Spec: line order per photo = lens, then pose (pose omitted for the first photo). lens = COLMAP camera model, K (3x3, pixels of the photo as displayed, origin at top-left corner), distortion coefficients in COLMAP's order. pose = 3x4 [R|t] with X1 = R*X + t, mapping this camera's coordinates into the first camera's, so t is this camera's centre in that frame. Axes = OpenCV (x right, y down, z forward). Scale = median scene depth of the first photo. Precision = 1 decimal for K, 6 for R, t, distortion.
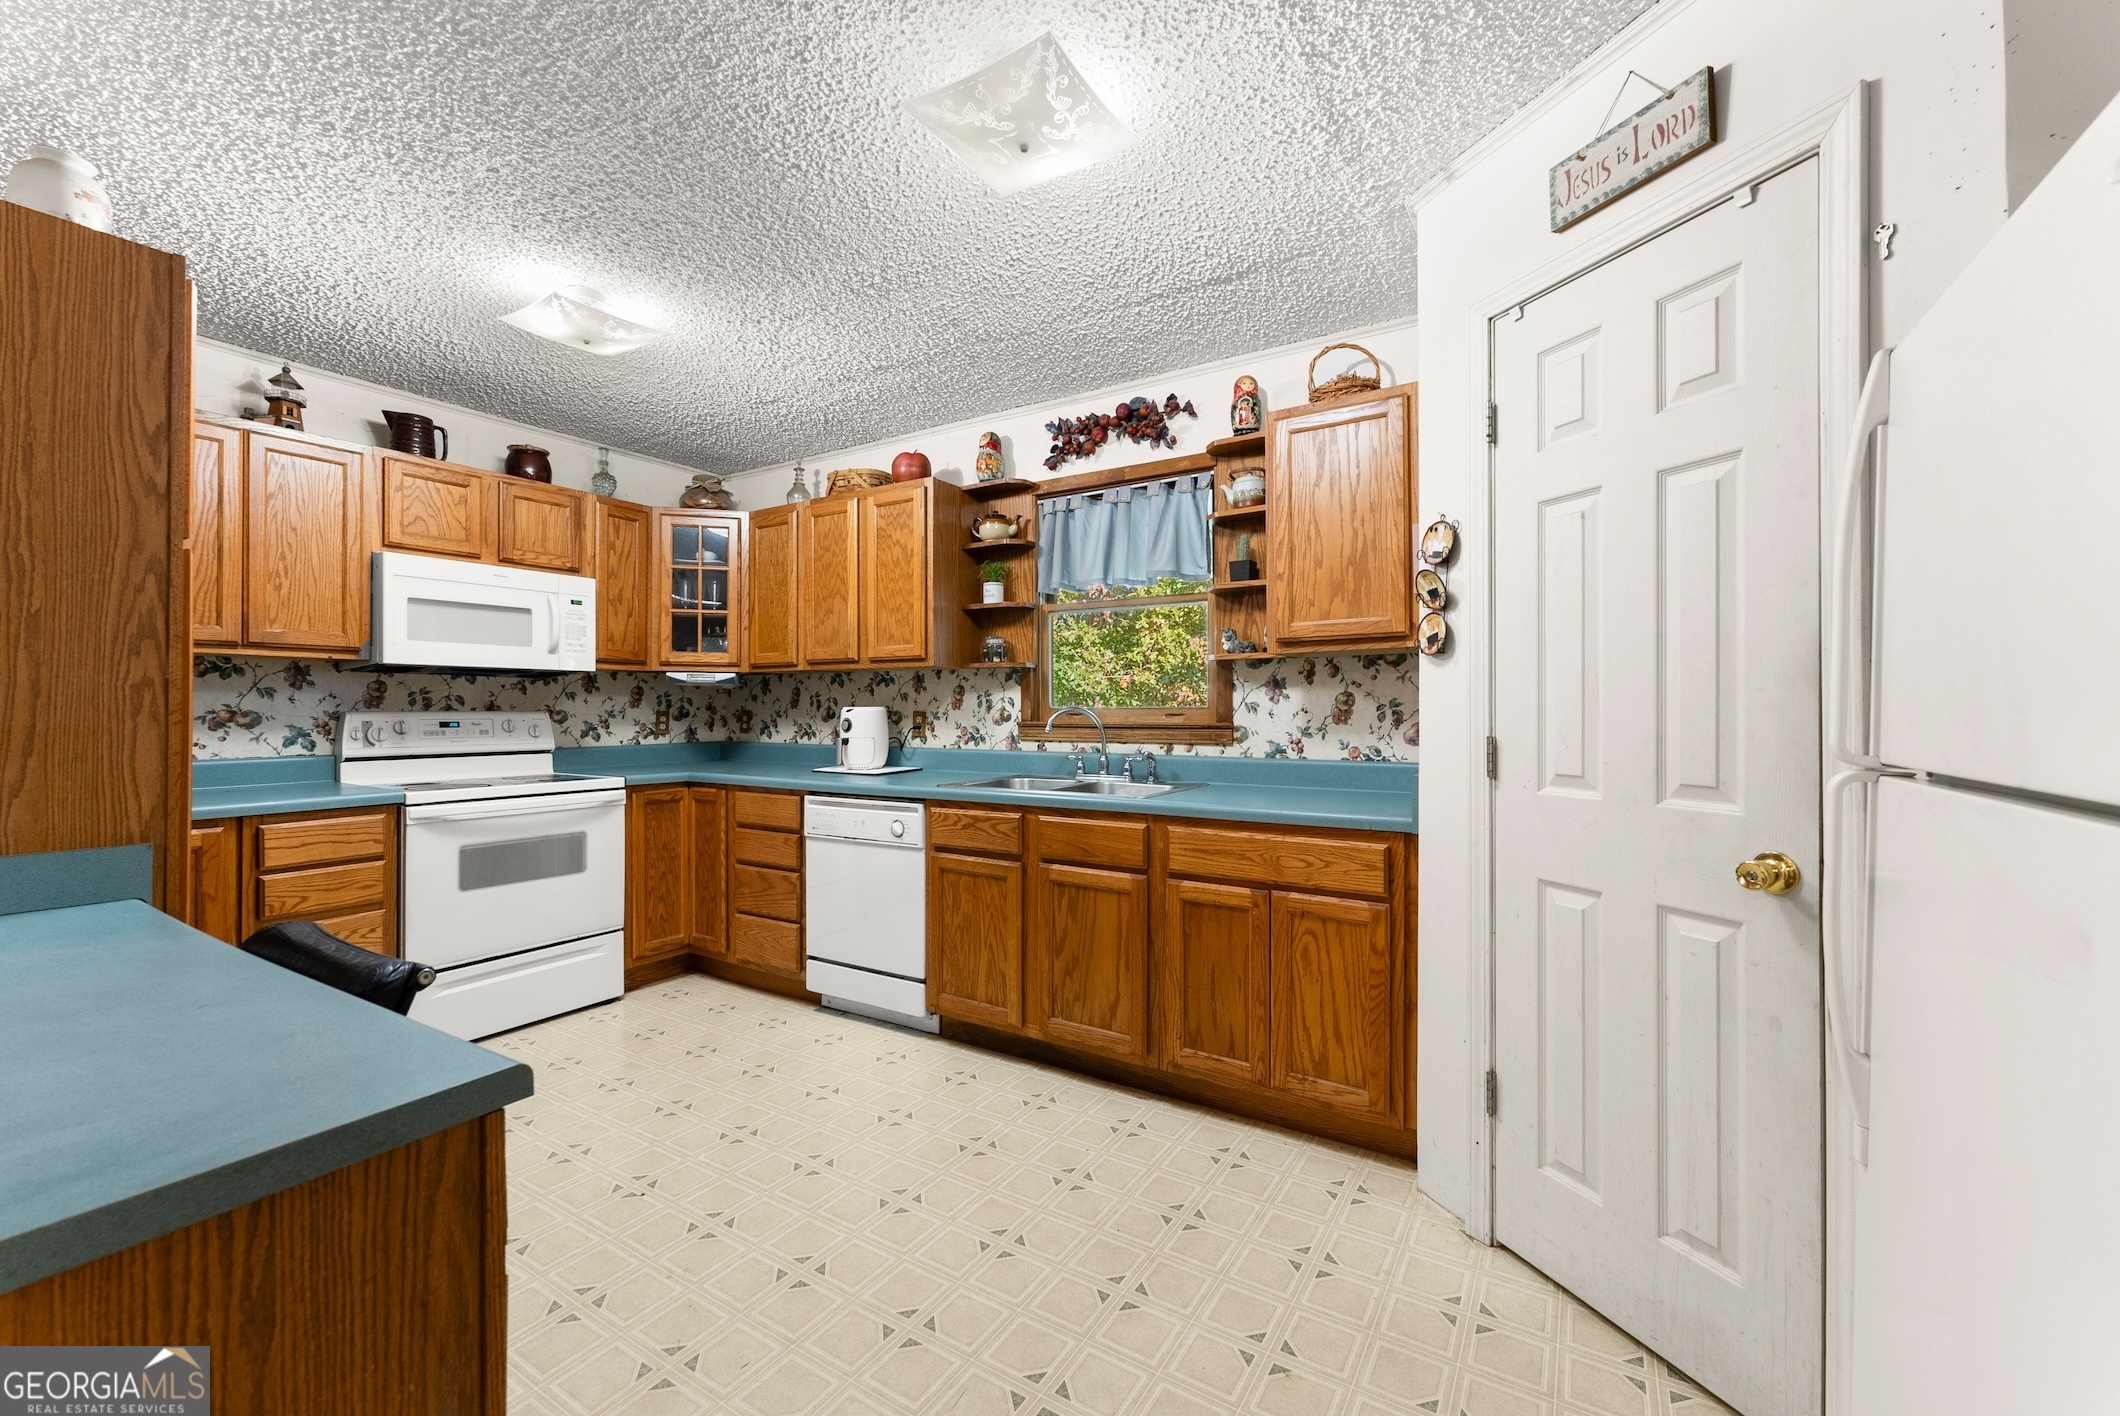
lens RADIAL K [[845.9, 0, 1060.0], [0, 845.9, 708.0], [0, 0, 1]] dist [-0.000656, -0.000371]
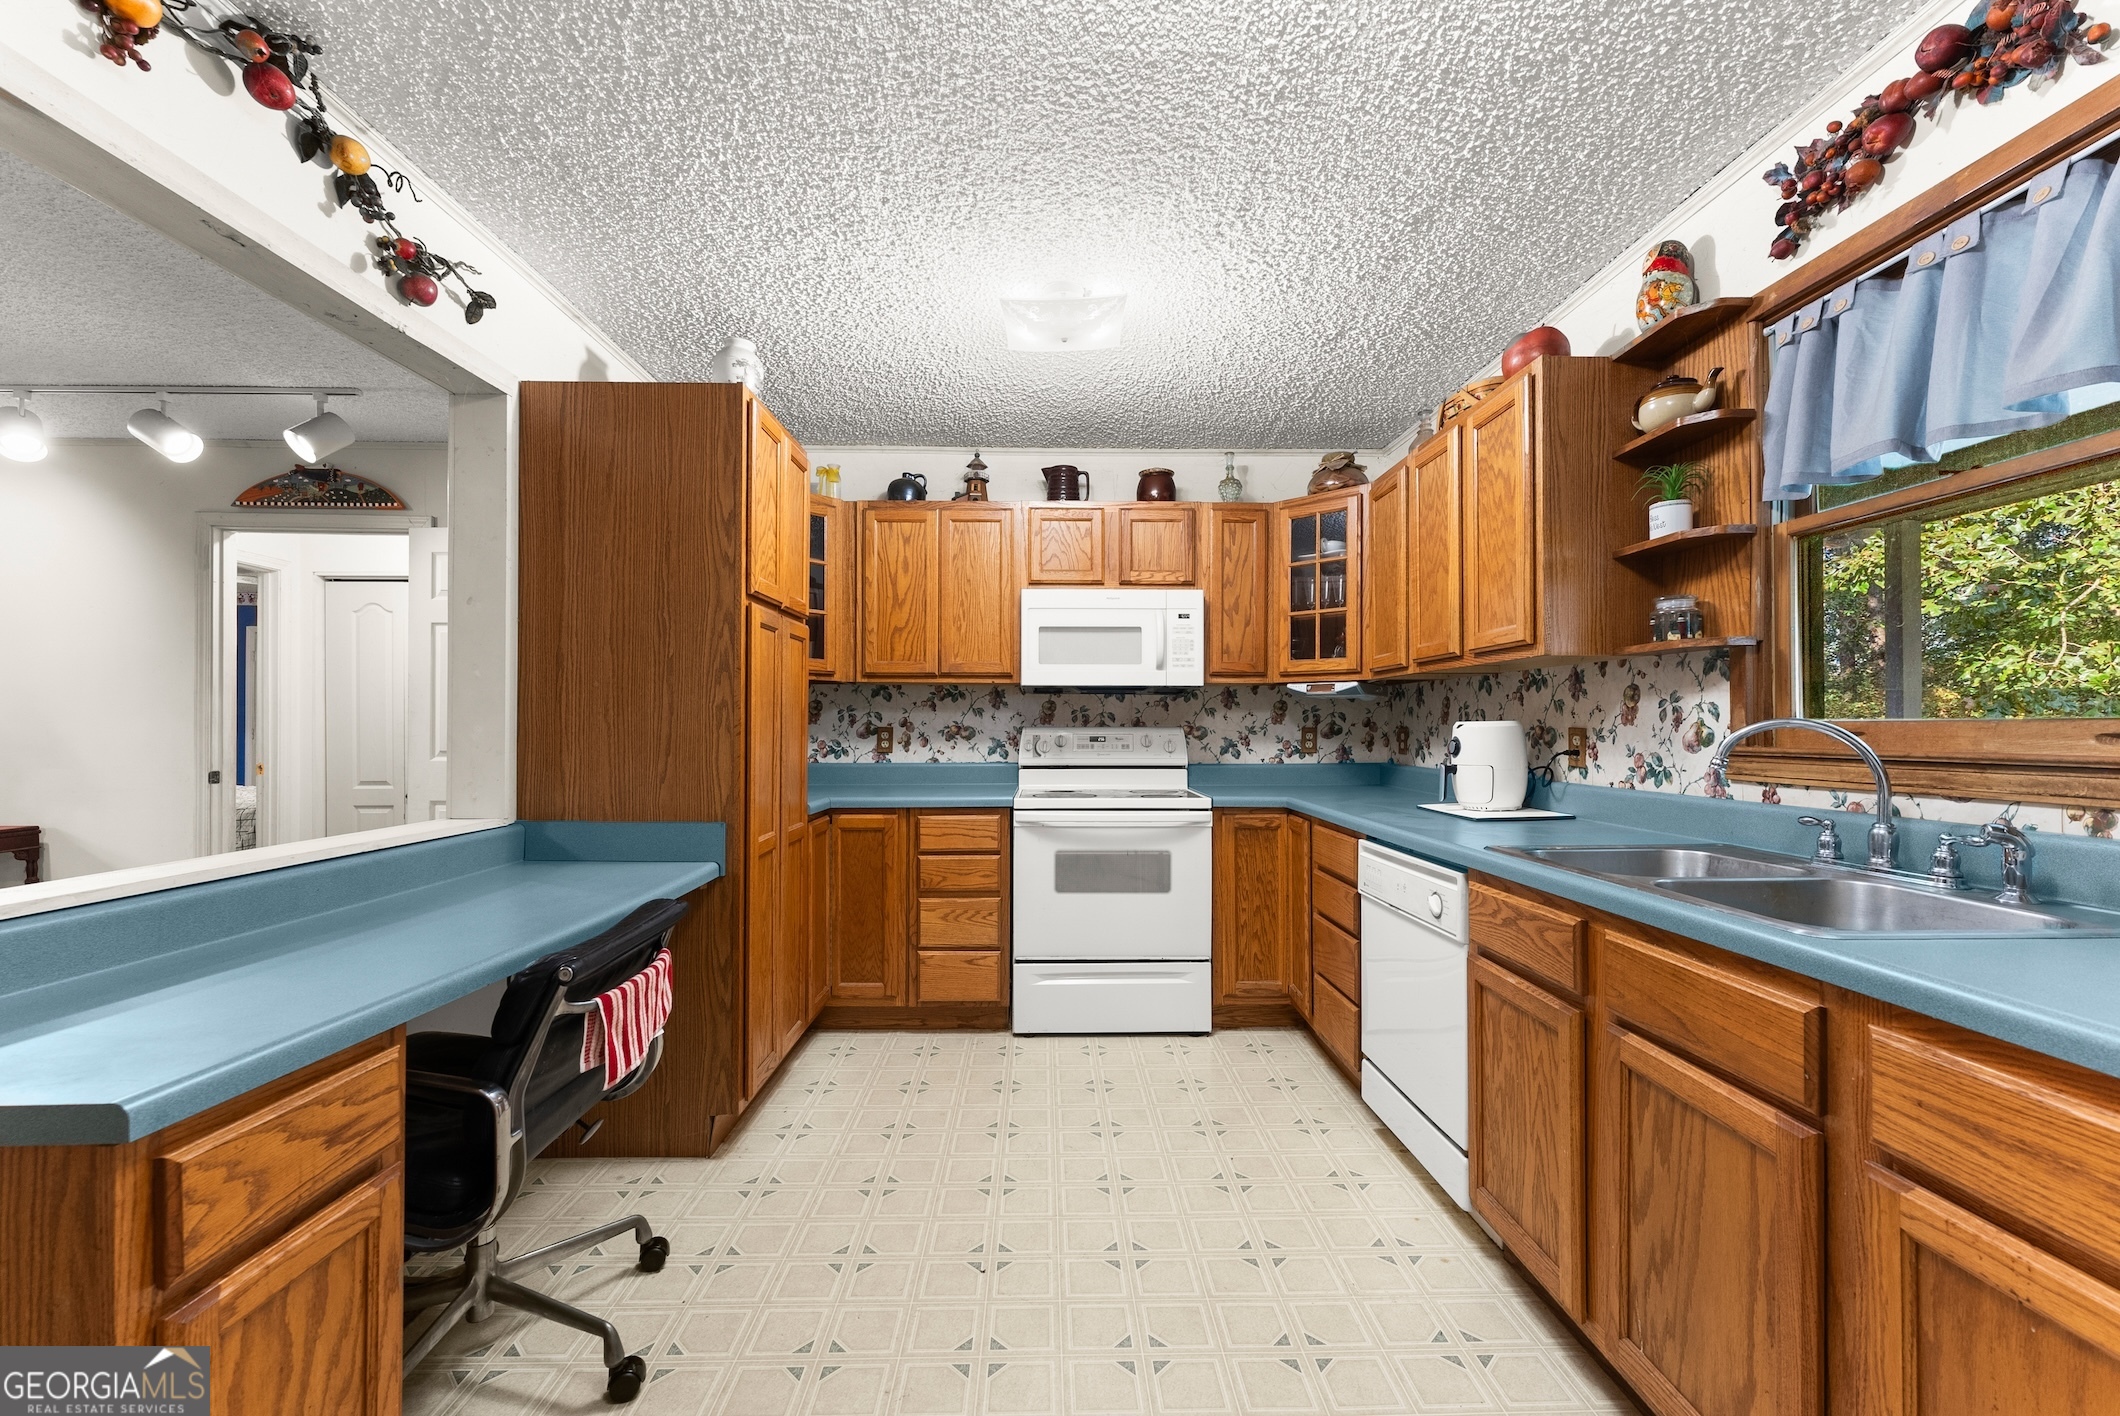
lens RADIAL K [[852.5, 0, 1059.1], [0, 852.5, 722.8], [0, 0, 1]] dist [-0.000124, -0.000506]
pose [[0.549119, -0.003697, -0.835736, 0.210164], [0.000196, 0.999991, -0.004295, 0.003793], [0.835744, 0.002194, 0.549115, 0.406760]]
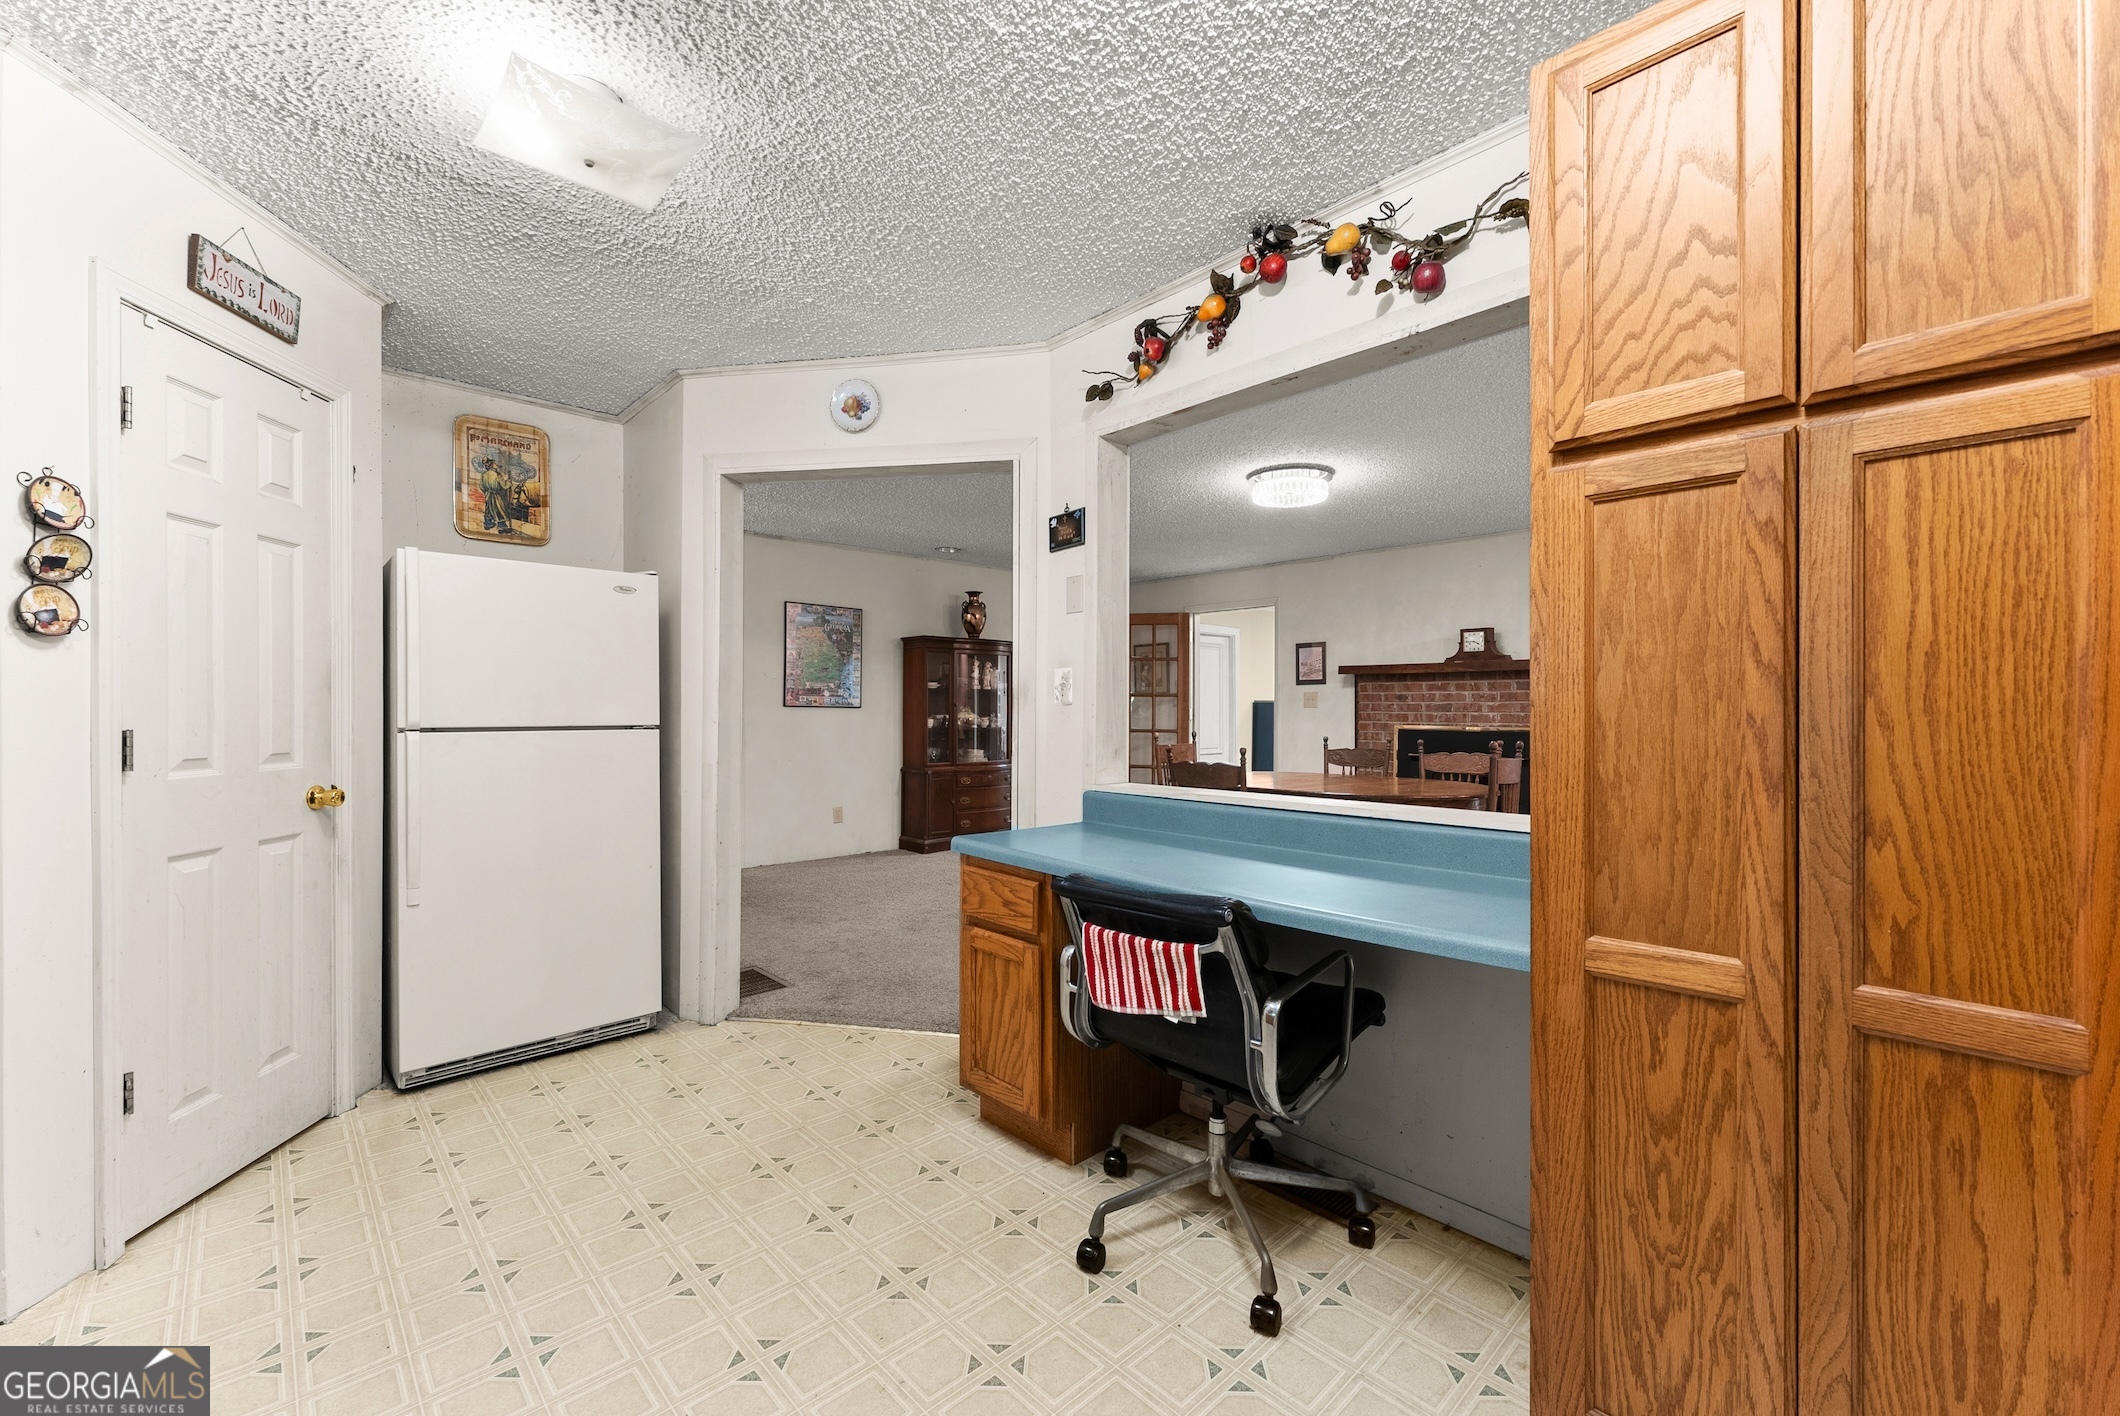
lens RADIAL K [[852.5, 0, 1059.1], [0, 852.5, 722.8], [0, 0, 1]] dist [-0.000124, -0.000506]
pose [[-0.968931, -0.005270, 0.247277, -0.494587], [-0.003247, 0.999958, 0.008591, 0.009516], [-0.247311, 0.007521, -0.968907, 1.073525]]
